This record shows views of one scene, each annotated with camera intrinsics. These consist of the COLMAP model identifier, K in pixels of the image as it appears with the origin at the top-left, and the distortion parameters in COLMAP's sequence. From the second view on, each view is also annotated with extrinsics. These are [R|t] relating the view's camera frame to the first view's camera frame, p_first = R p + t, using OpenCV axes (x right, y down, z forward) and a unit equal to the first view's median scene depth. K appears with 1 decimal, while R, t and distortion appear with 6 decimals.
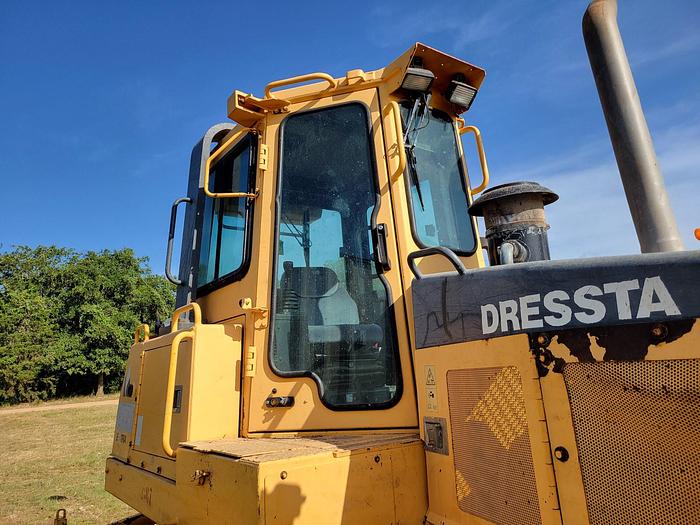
lens RADIAL K [[527.2, 0, 356.7], [0, 527.2, 267.2], [0, 0, 1]] dist [0.057743, -0.032897]
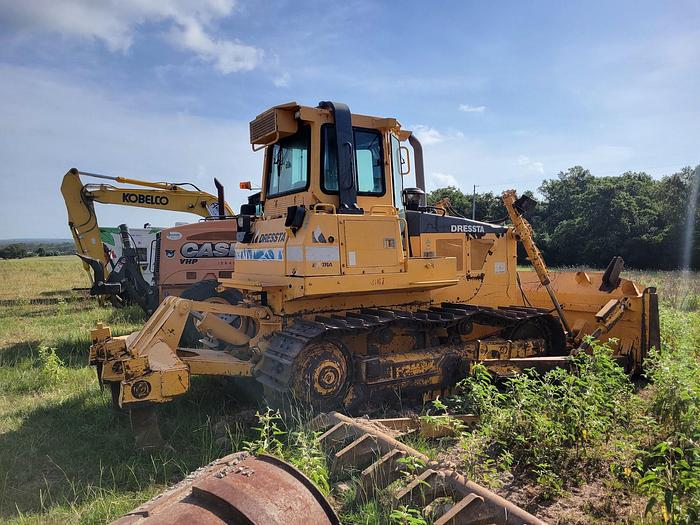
lens RADIAL K [[527.2, 0, 346.8], [0, 527.2, 264.3], [0, 0, 1]] dist [0.057743, -0.032897]
pose [[0.062167, 0.031193, 0.997578, -2.538542], [-0.181643, 0.983173, -0.019423, 0.386189], [-0.981398, -0.179995, 0.066787, 0.909021]]
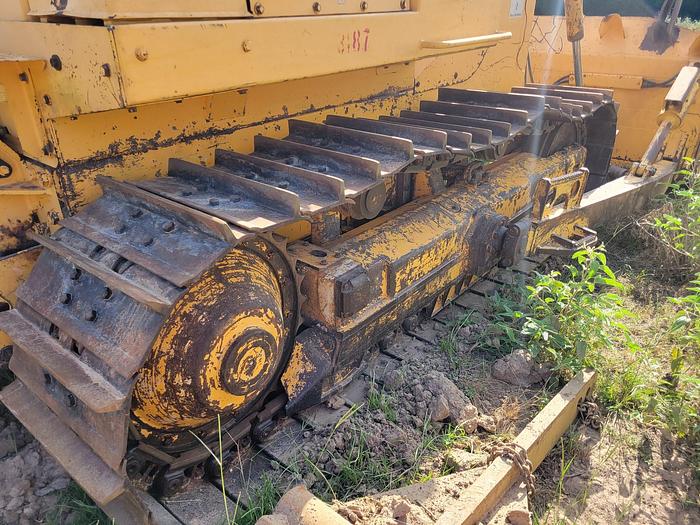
lens RADIAL K [[527.2, 0, 345.0], [0, 527.2, 265.4], [0, 0, 1]] dist [0.057743, -0.032897]
pose [[-0.250875, -0.384205, 0.888509, -1.111419], [-0.170394, 0.921058, 0.350168, 0.419869], [-0.952905, -0.063548, -0.296537, 1.119982]]
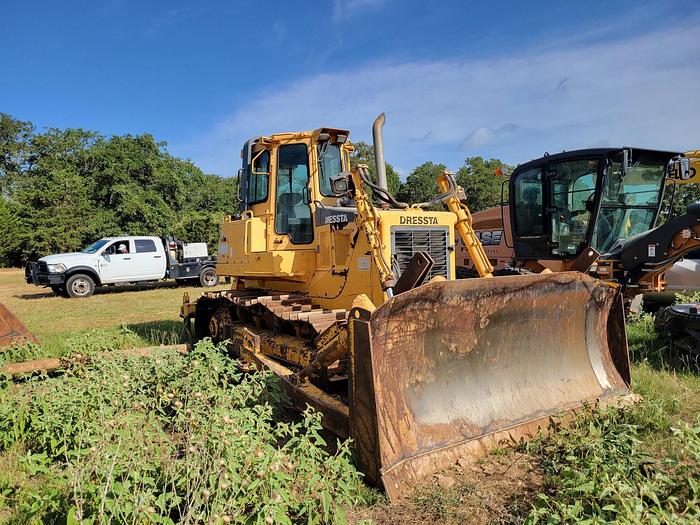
lens RADIAL K [[527.2, 0, 347.8], [0, 527.2, 262.8], [0, 0, 1]] dist [0.057743, -0.032897]
pose [[0.999392, 0.026375, -0.022815, 0.314918], [-0.020841, 0.976249, 0.215645, -0.288889], [0.027961, -0.215038, 0.976205, -1.910993]]
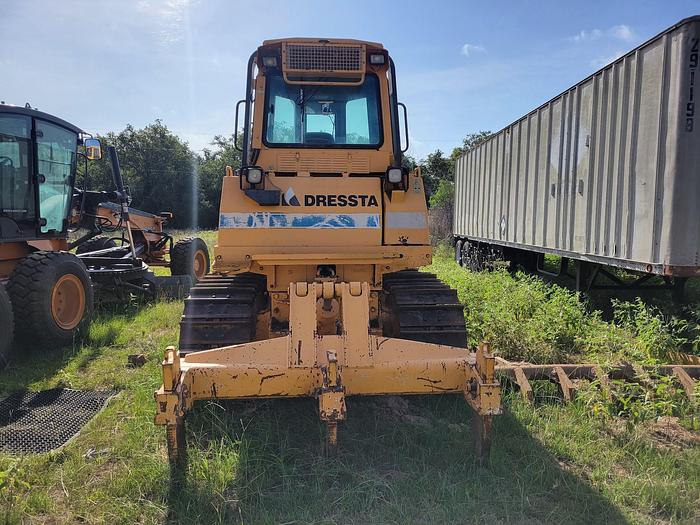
lens RADIAL K [[527.2, 0, 347.3], [0, 527.2, 265.8], [0, 0, 1]] dist [0.057743, -0.032897]
pose [[-0.848033, -0.004642, 0.529923, -1.310985], [-0.057134, 0.994934, -0.082716, 0.675698], [-0.526855, -0.100423, -0.844002, 2.960998]]
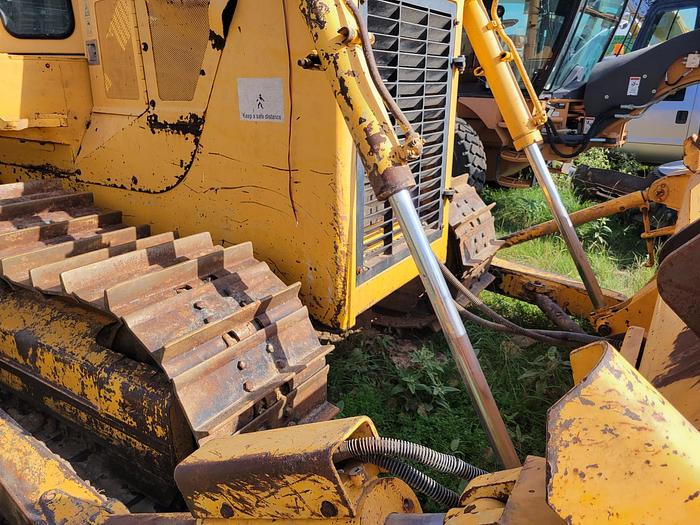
lens RADIAL K [[527.2, 0, 350.0], [0, 527.2, 267.7], [0, 0, 1]] dist [0.057743, -0.032897]
pose [[0.927520, -0.065970, 0.367905, 0.153970], [-0.126353, 0.871015, 0.474729, 0.030504], [-0.351769, -0.486807, 0.799548, -0.486731]]
